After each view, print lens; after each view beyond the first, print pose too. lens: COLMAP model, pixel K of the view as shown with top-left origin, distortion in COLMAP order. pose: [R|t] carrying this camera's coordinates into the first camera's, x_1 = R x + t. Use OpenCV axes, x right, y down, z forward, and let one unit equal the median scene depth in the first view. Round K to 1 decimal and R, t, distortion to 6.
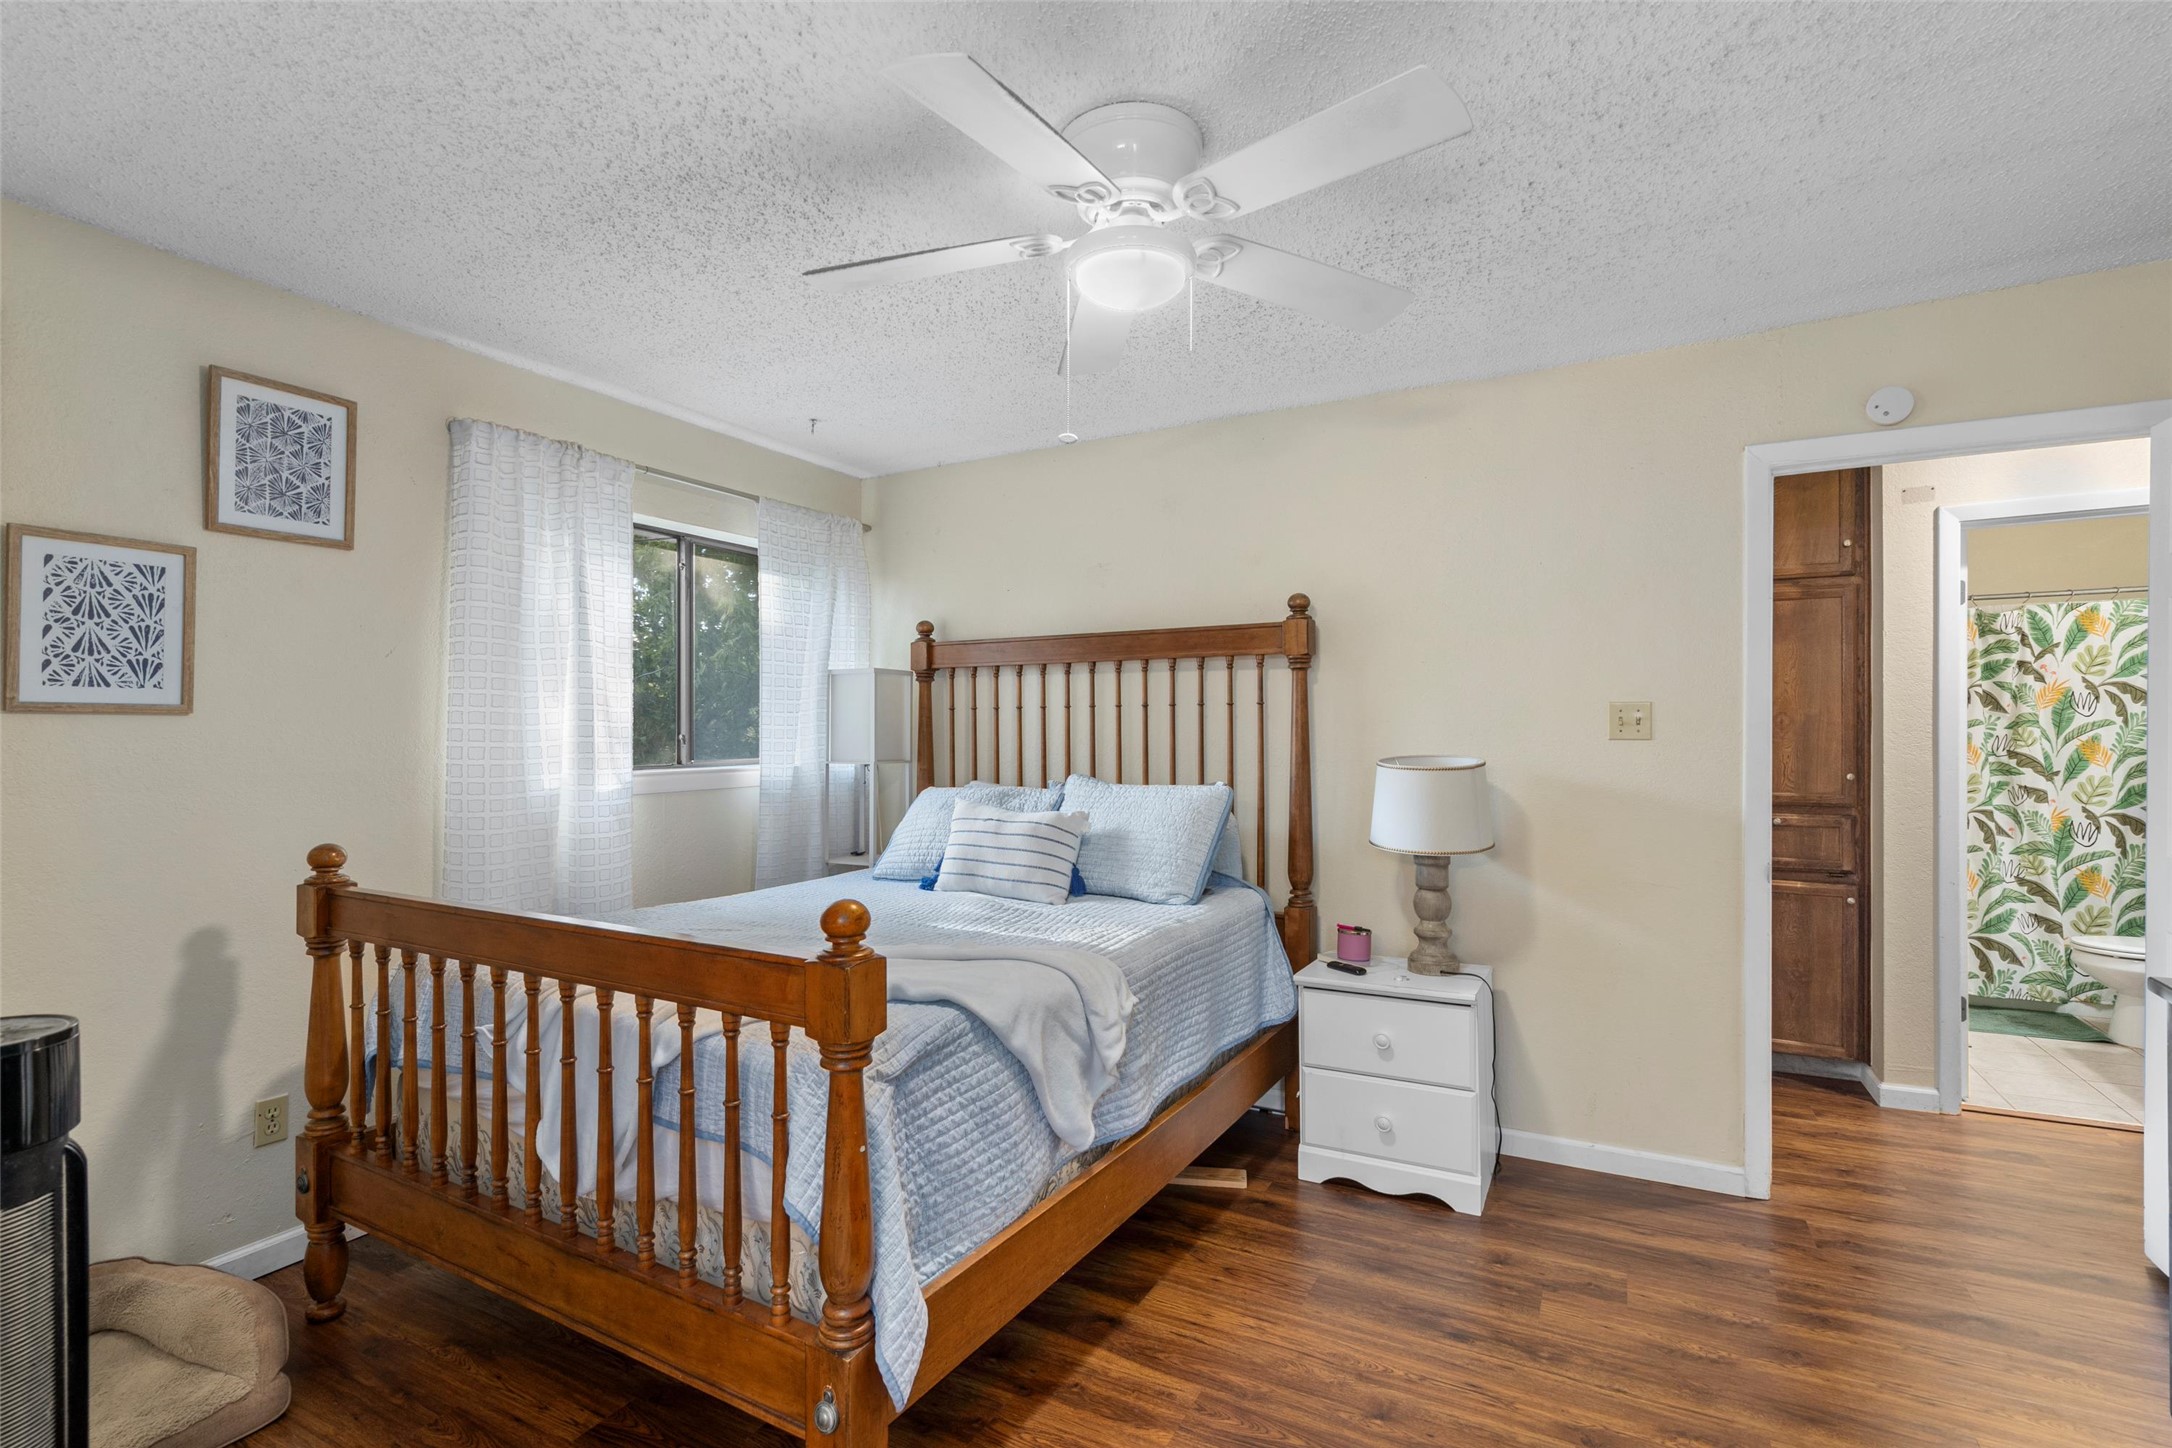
lens RADIAL K [[1016.5, 0, 1069.0], [0, 1016.5, 723.3], [0, 0, 1]] dist [-0.000675, 0.000669]
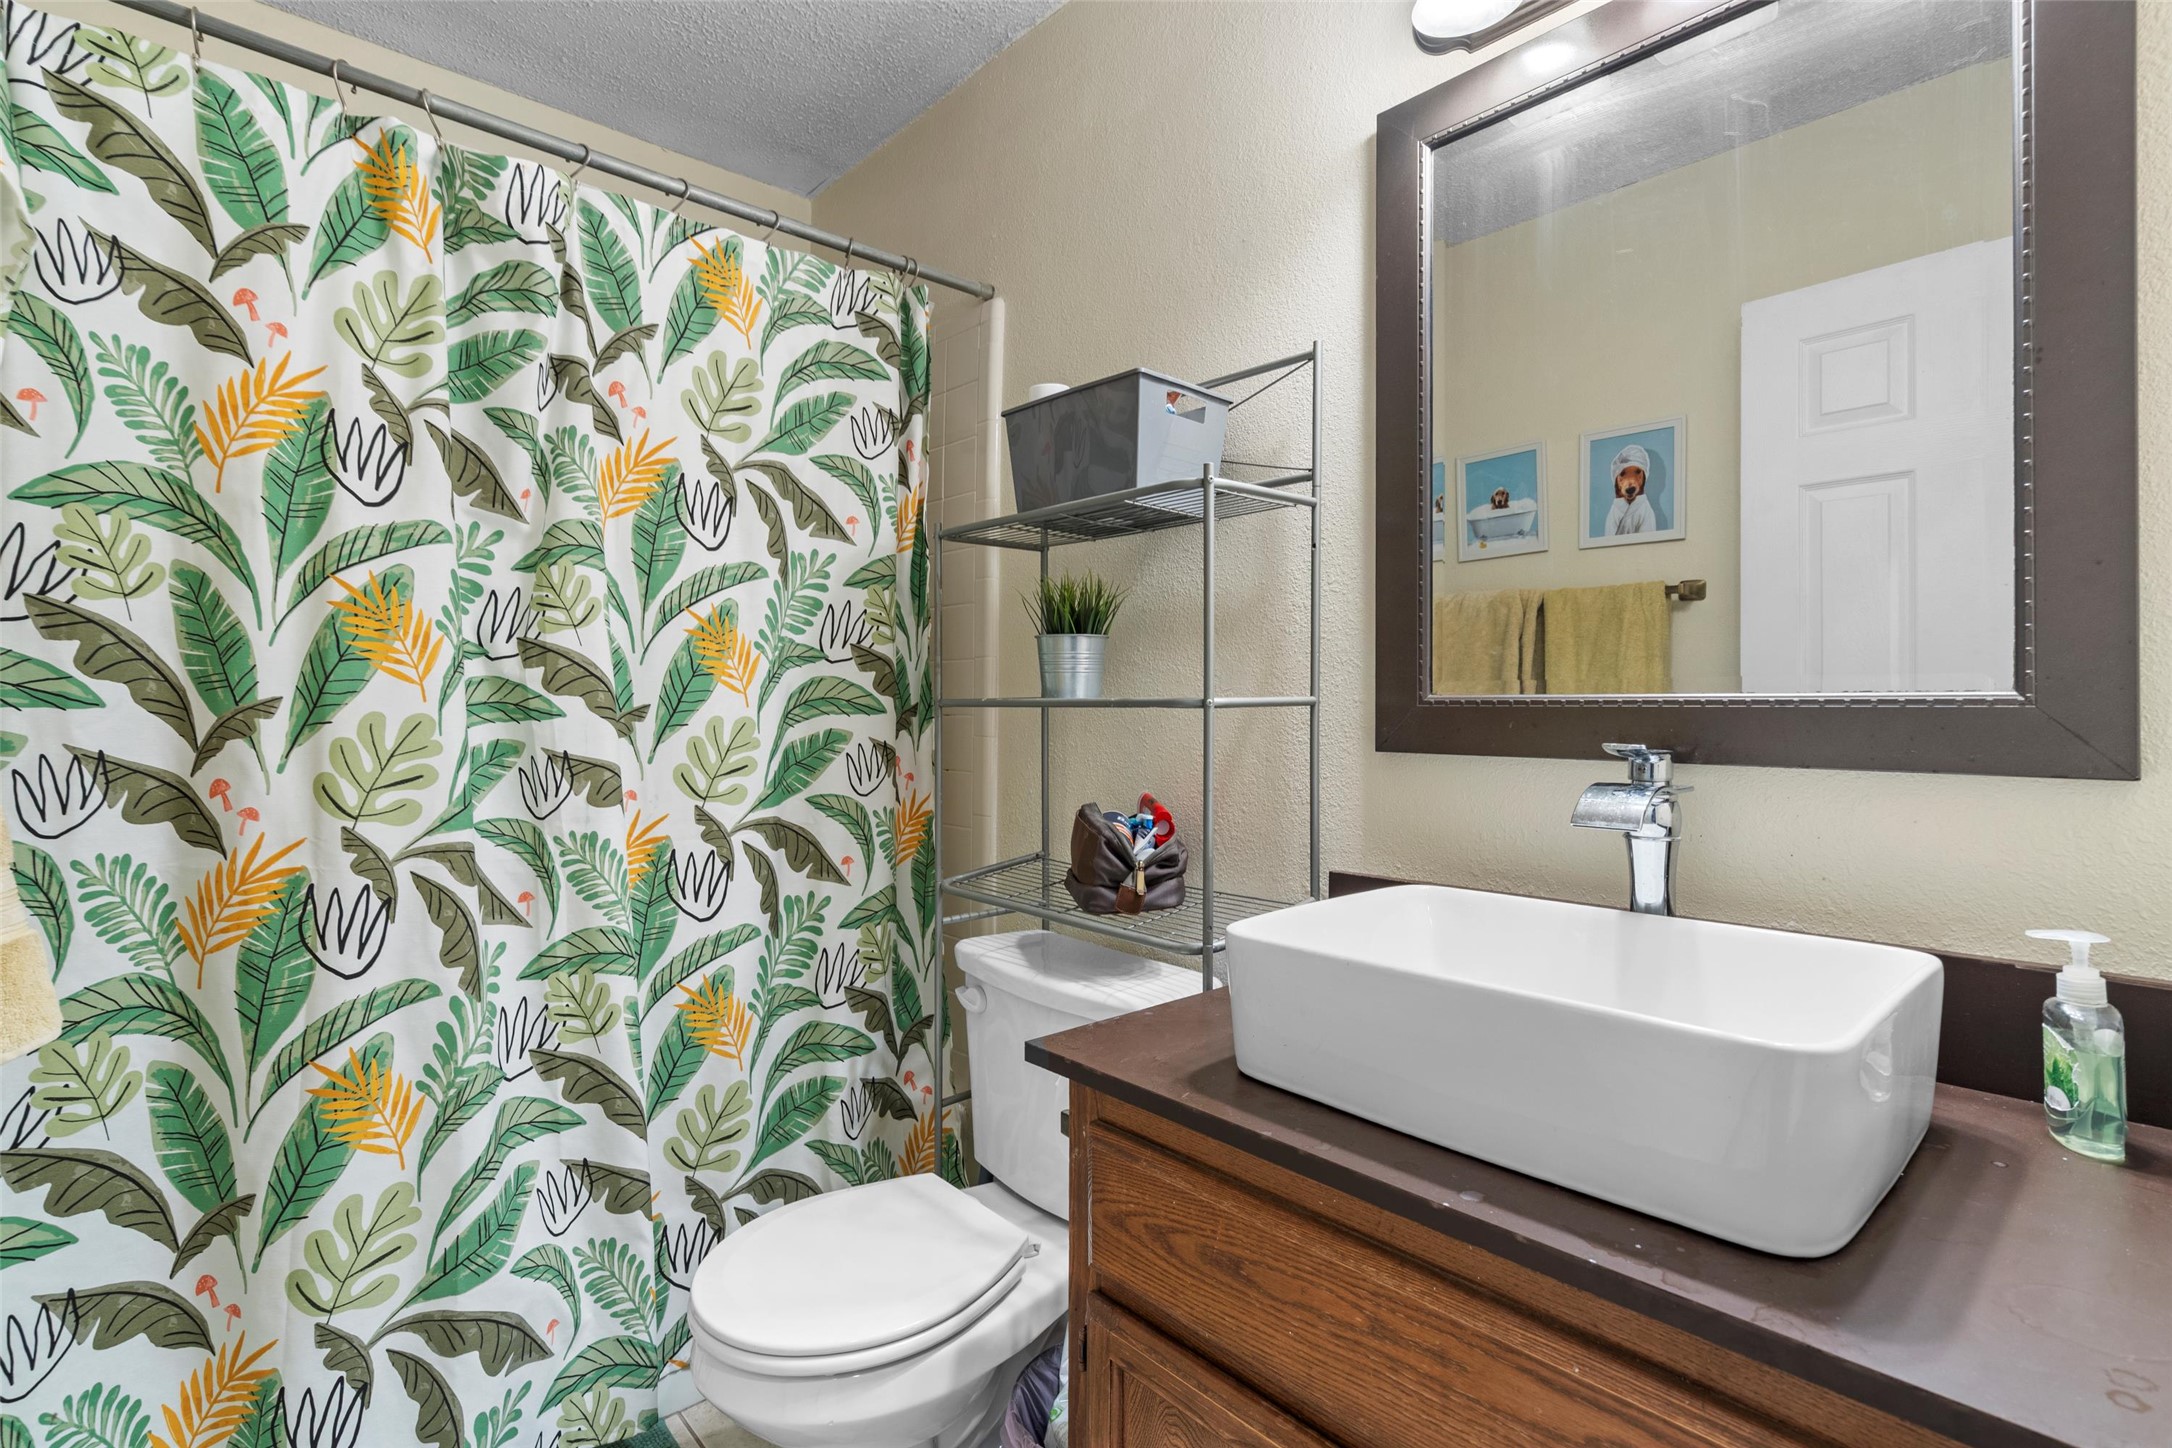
lens RADIAL K [[1016.5, 0, 1071.7], [0, 1016.5, 704.8], [0, 0, 1]] dist [-0.000675, 0.000669]
pose [[0.325159, 0.003631, 0.945652, 0.699808], [-0.021449, 0.999764, 0.003536, 0.042335], [-0.945416, -0.021433, 0.325160, 0.755718]]
